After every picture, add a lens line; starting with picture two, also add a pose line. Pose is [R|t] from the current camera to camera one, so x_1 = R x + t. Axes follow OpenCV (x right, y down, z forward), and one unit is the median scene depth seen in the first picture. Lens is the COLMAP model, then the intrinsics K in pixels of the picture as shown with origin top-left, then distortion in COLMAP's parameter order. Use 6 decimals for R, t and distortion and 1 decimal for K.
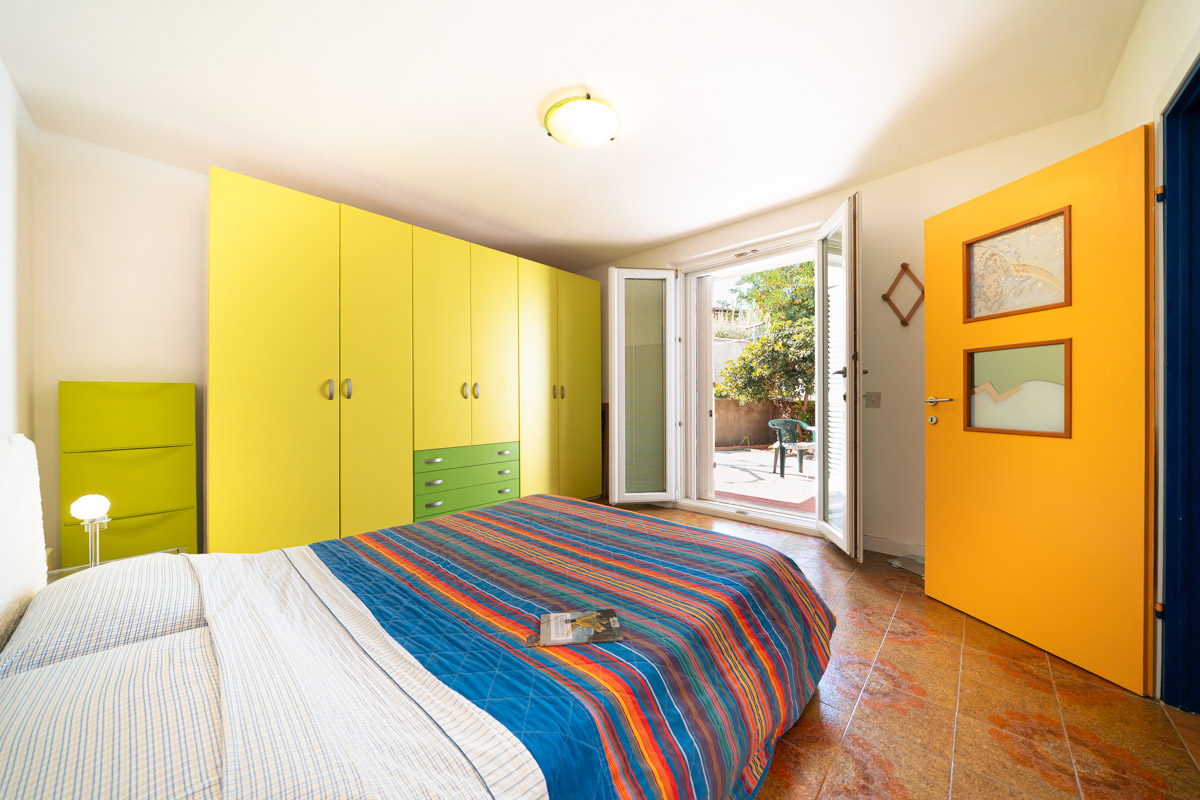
lens RADIAL K [[411.5, 0, 596.1], [0, 411.5, 400.5], [0, 0, 1]] dist [-0.006033, -0.000083]
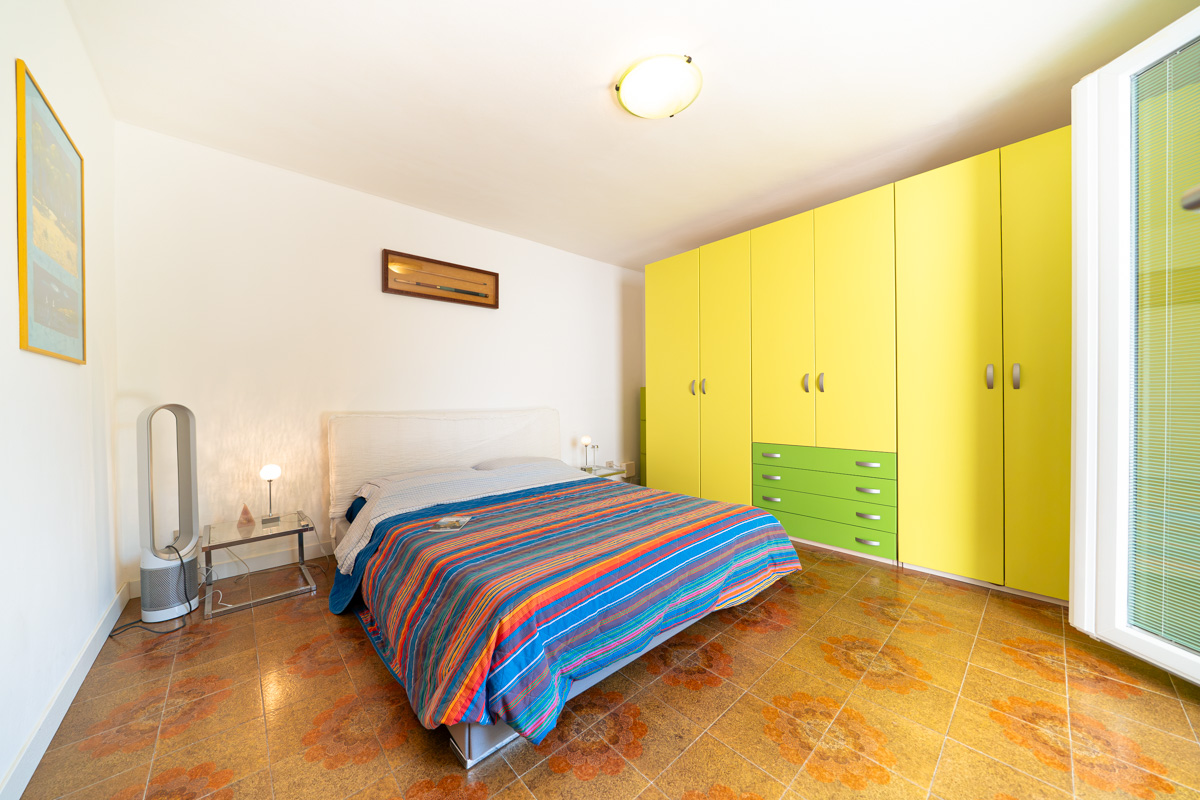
lens RADIAL K [[411.5, 0, 596.1], [0, 411.5, 400.5], [0, 0, 1]] dist [-0.006033, -0.000083]
pose [[-0.086592, 0.009135, -0.996202, 0.635822], [0.011588, 0.999900, 0.008161, 0.001009], [0.996177, -0.010837, -0.086689, 0.671838]]
